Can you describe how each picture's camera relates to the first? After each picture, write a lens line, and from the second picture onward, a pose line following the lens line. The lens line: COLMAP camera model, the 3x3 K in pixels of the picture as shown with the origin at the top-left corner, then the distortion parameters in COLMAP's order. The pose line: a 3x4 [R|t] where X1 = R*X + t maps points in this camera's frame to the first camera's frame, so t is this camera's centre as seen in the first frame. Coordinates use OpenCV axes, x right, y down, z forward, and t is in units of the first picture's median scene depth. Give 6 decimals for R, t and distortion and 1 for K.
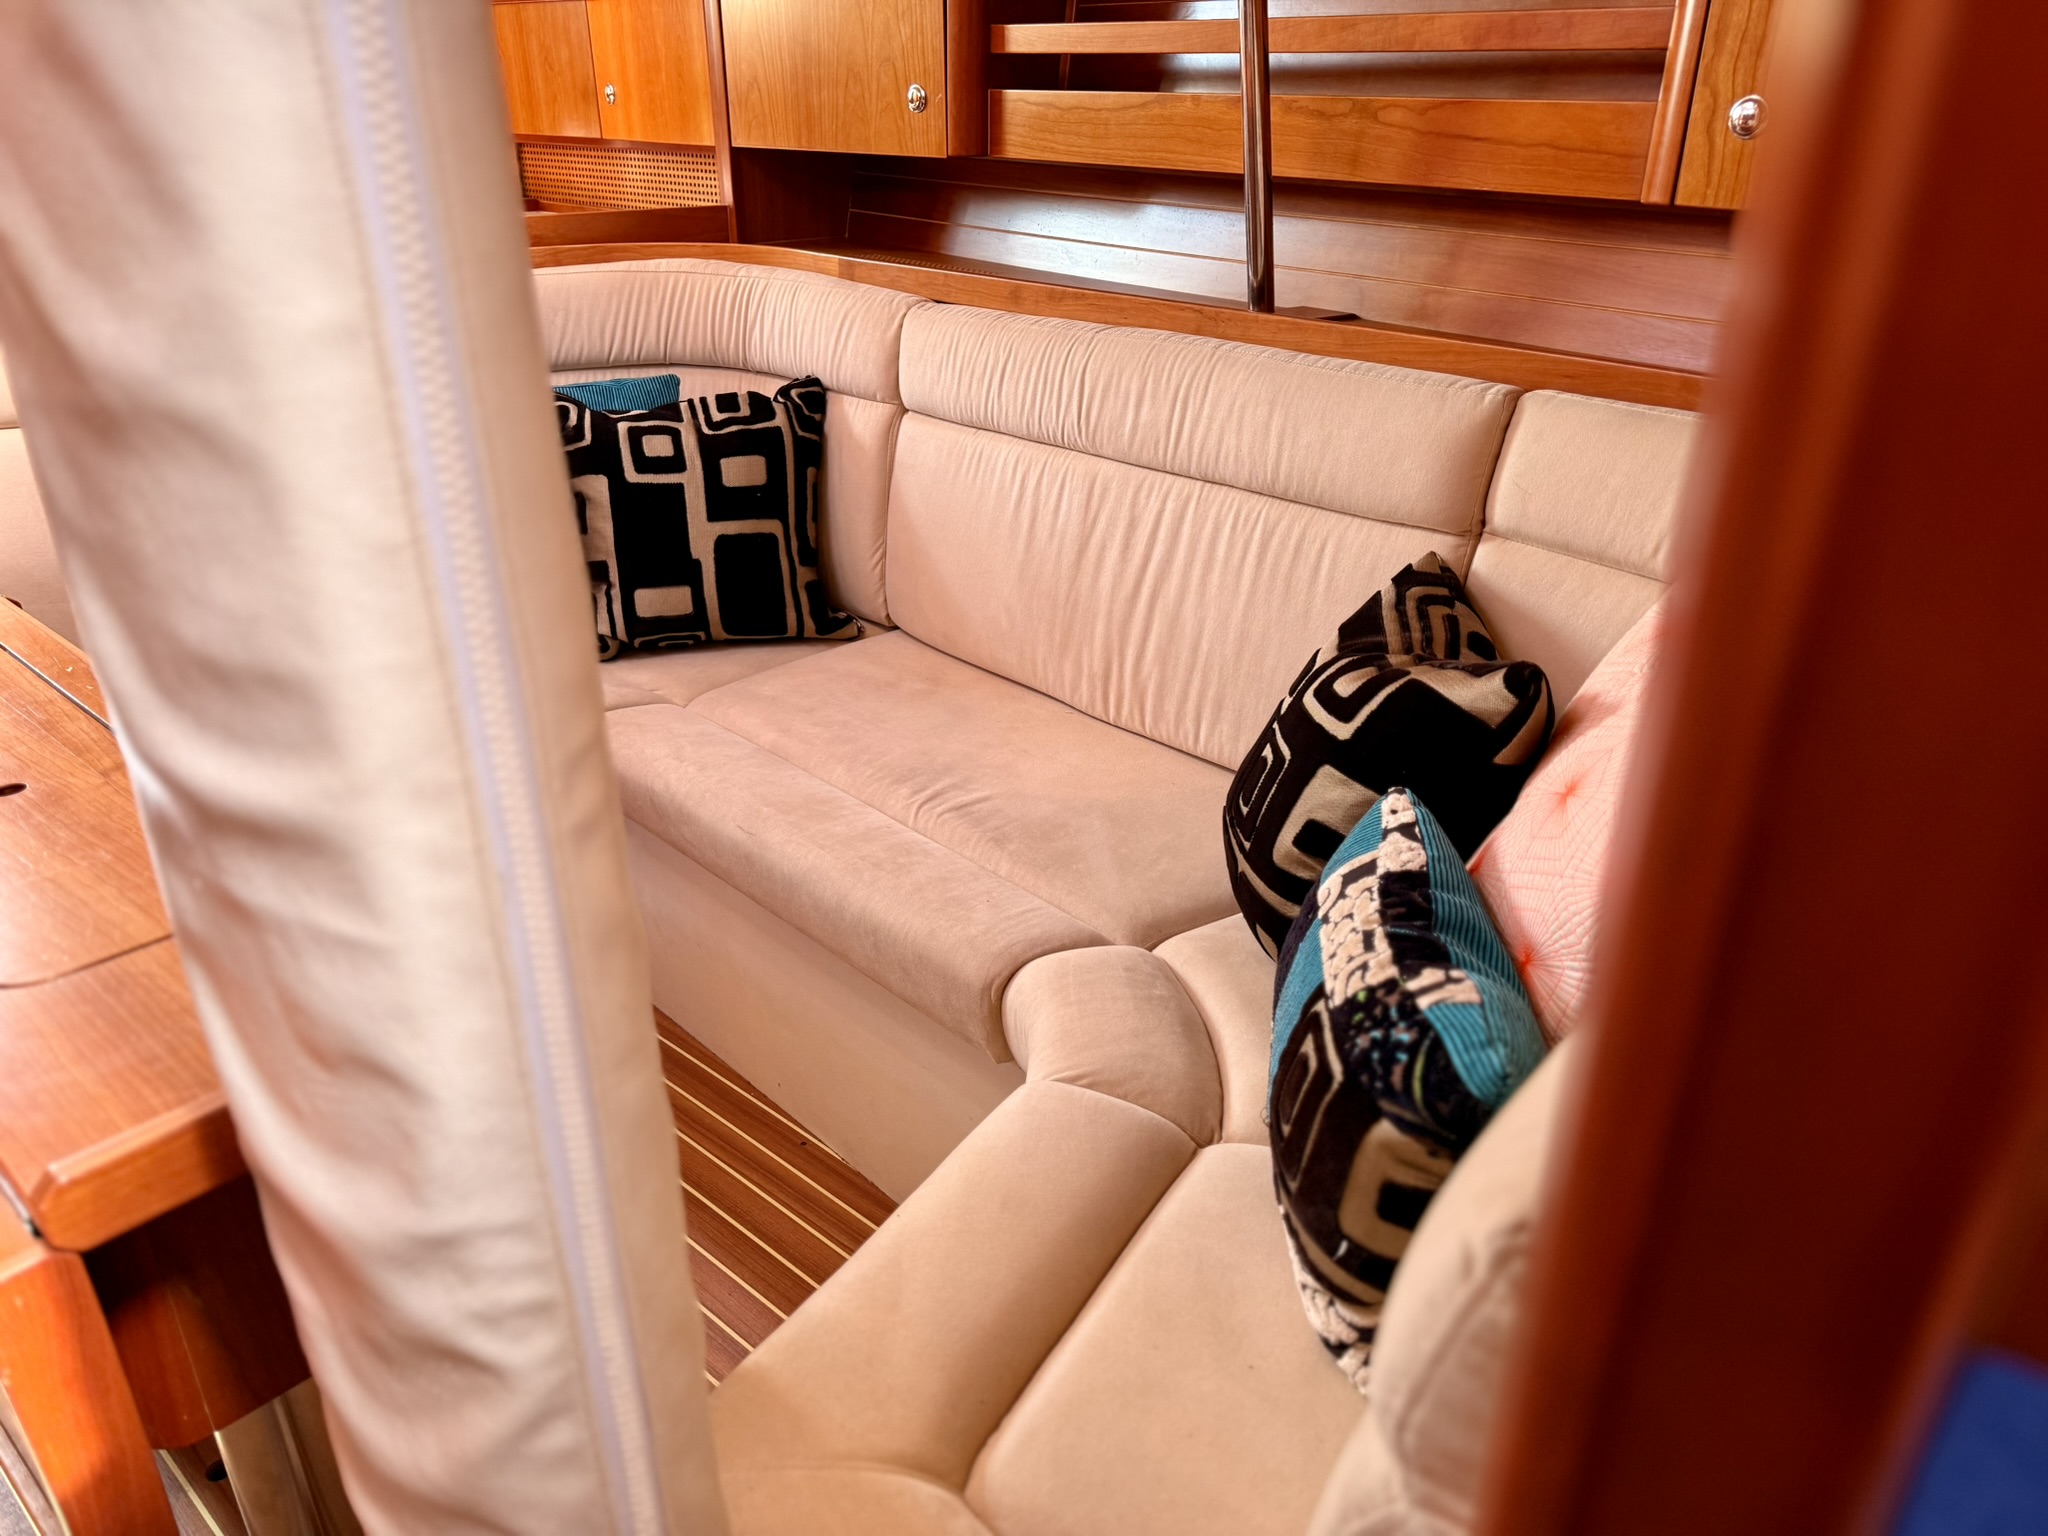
lens RADIAL K [[1439.4, 0, 1019.9], [0, 1439.4, 775.0], [0, 0, 1]] dist [0.177219, -0.357453]
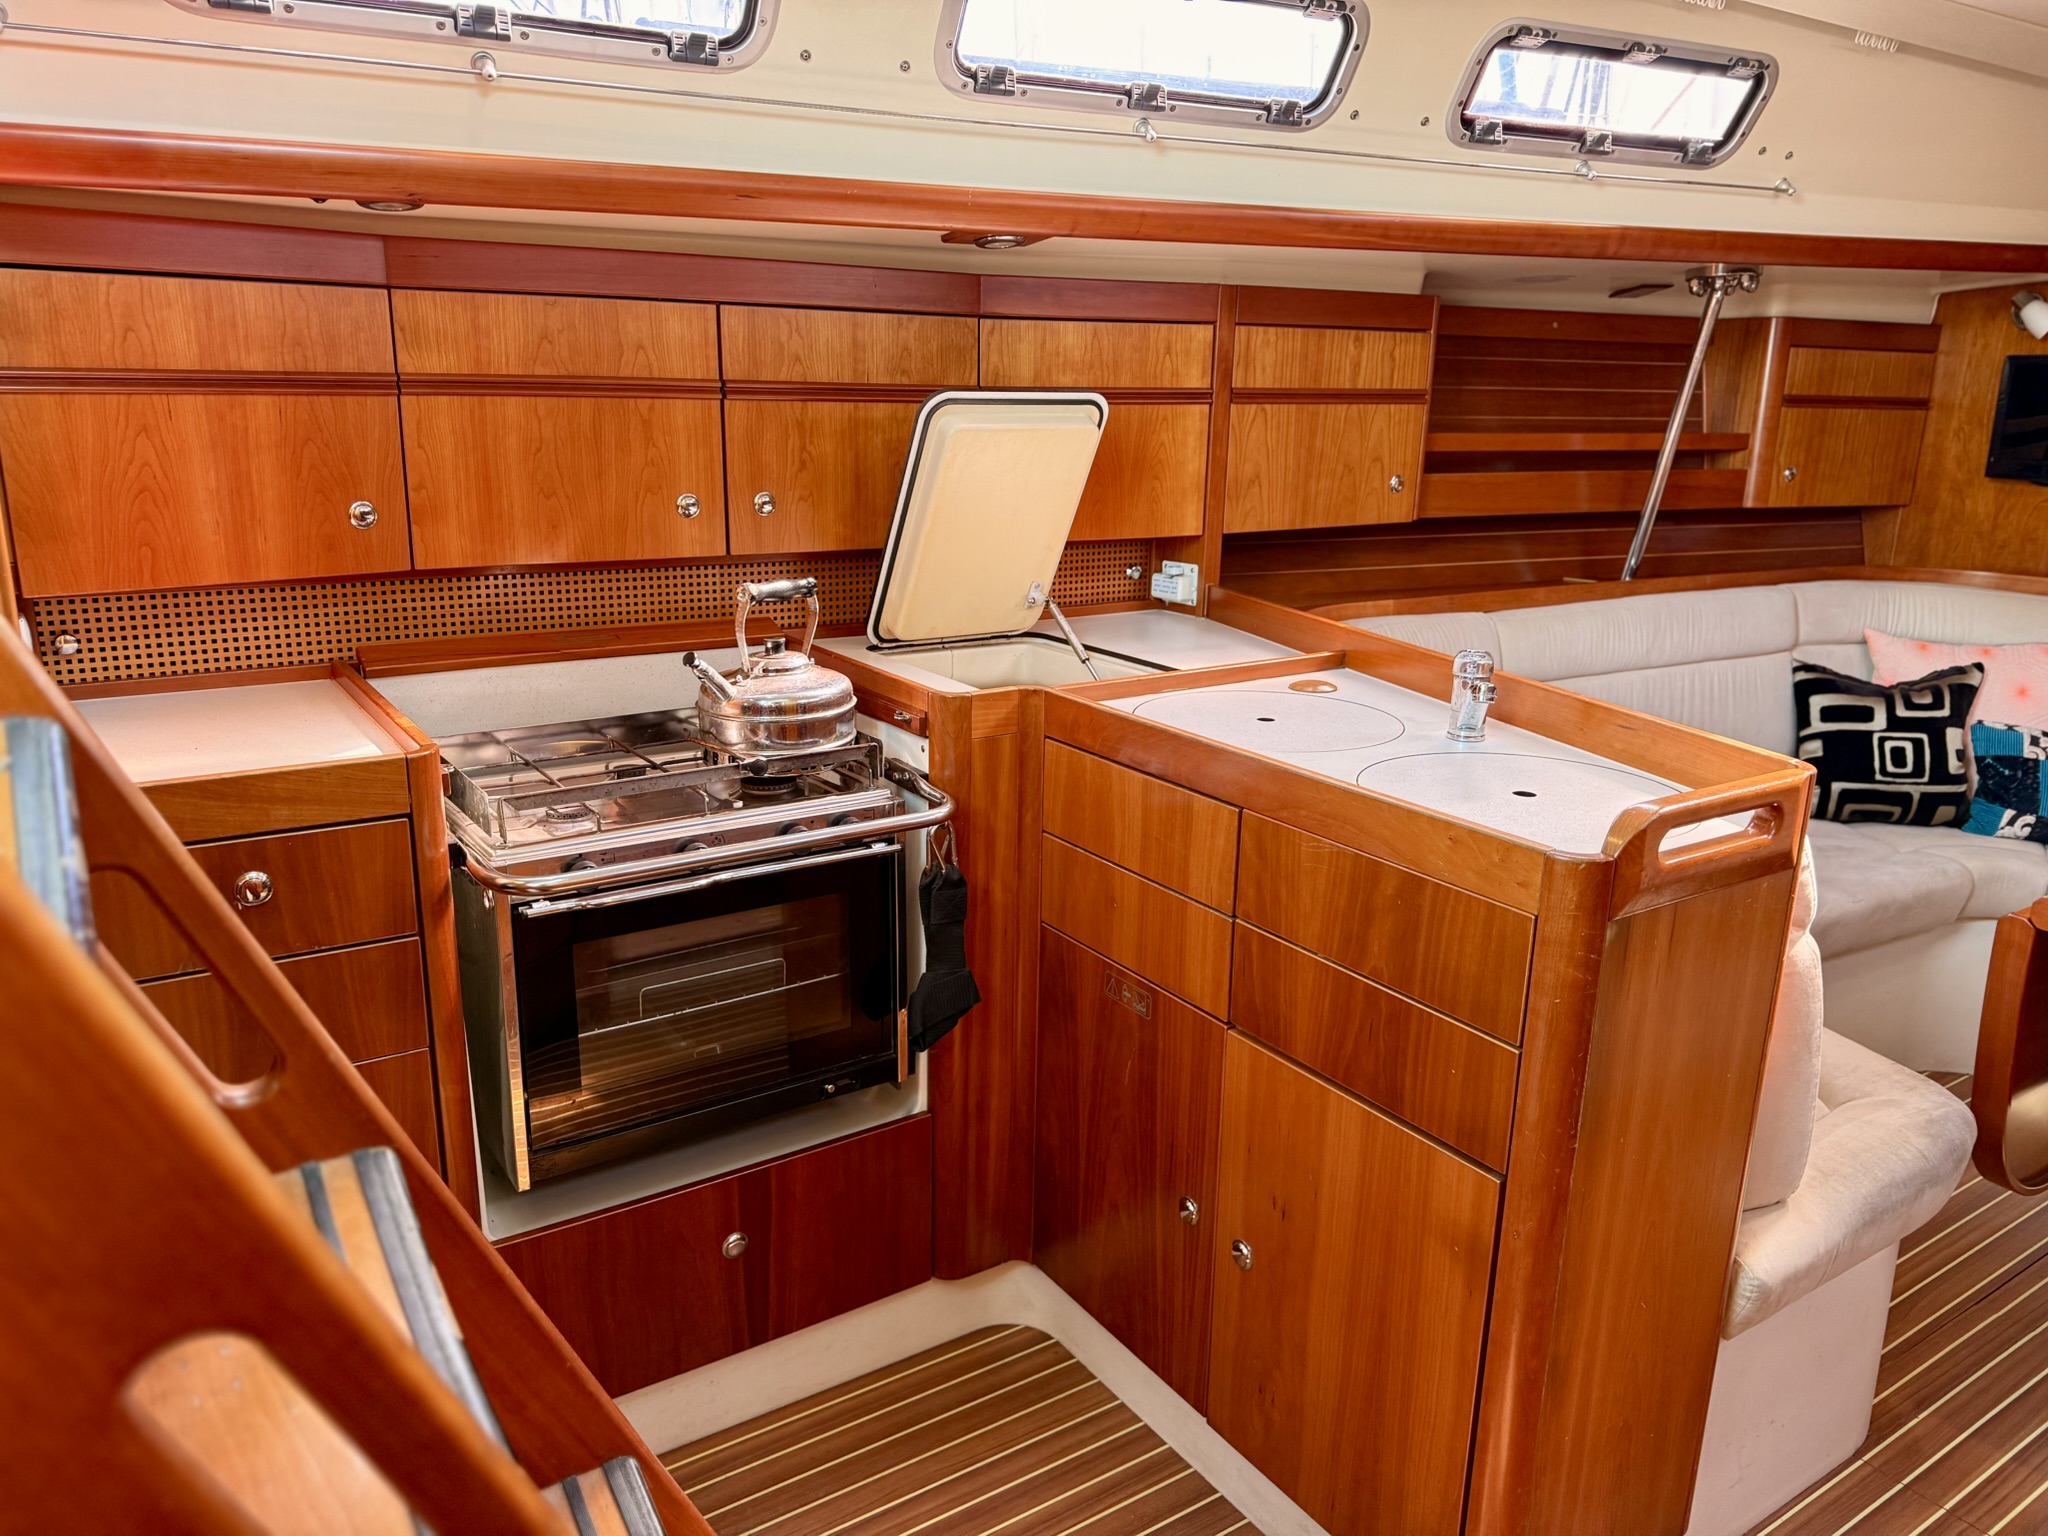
lens RADIAL K [[1448.6, 0, 1024.0], [0, 1448.6, 768.0], [0, 0, 1]] dist [0.061169, -0.073348]
pose [[0.257776, -0.253512, 0.932354, -1.723903], [0.397800, 0.907232, 0.136697, -0.618414], [-0.880515, 0.335653, 0.334710, 1.065281]]
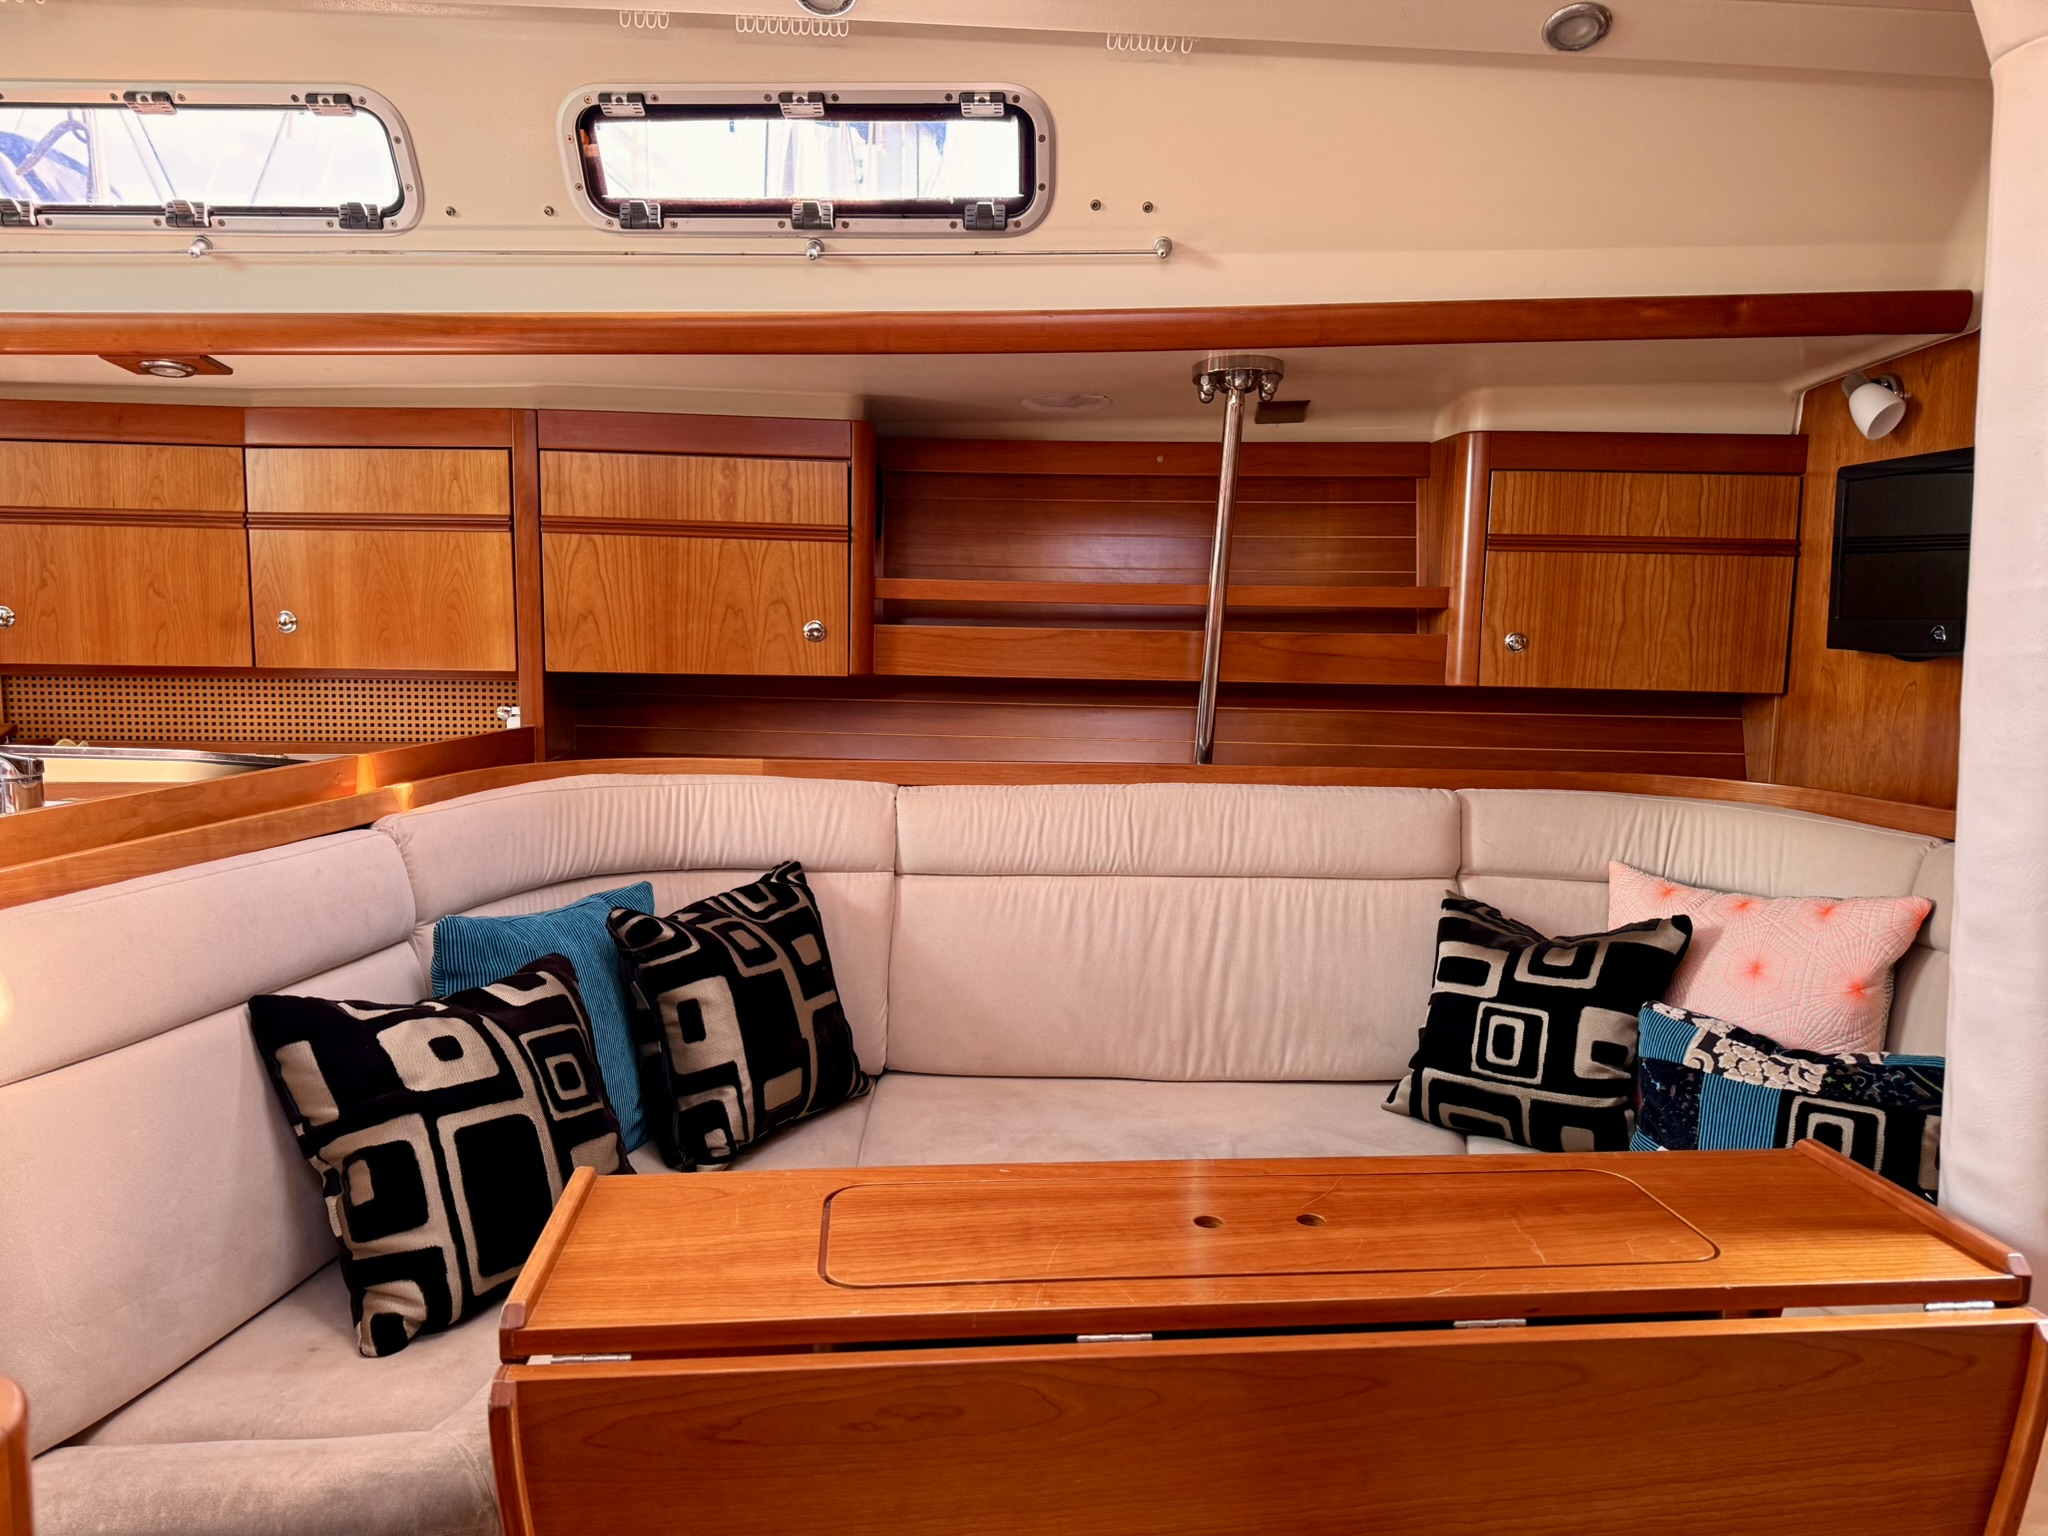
lens RADIAL K [[1435.6, 0, 1019.3], [0, 1435.6, 773.2], [0, 0, 1]] dist [0.032244, -0.045381]
pose [[0.676343, -0.077517, 0.732496, -0.934186], [0.304691, 0.934822, -0.182405, -0.101197], [-0.670614, 0.346553, 0.655879, 0.187706]]
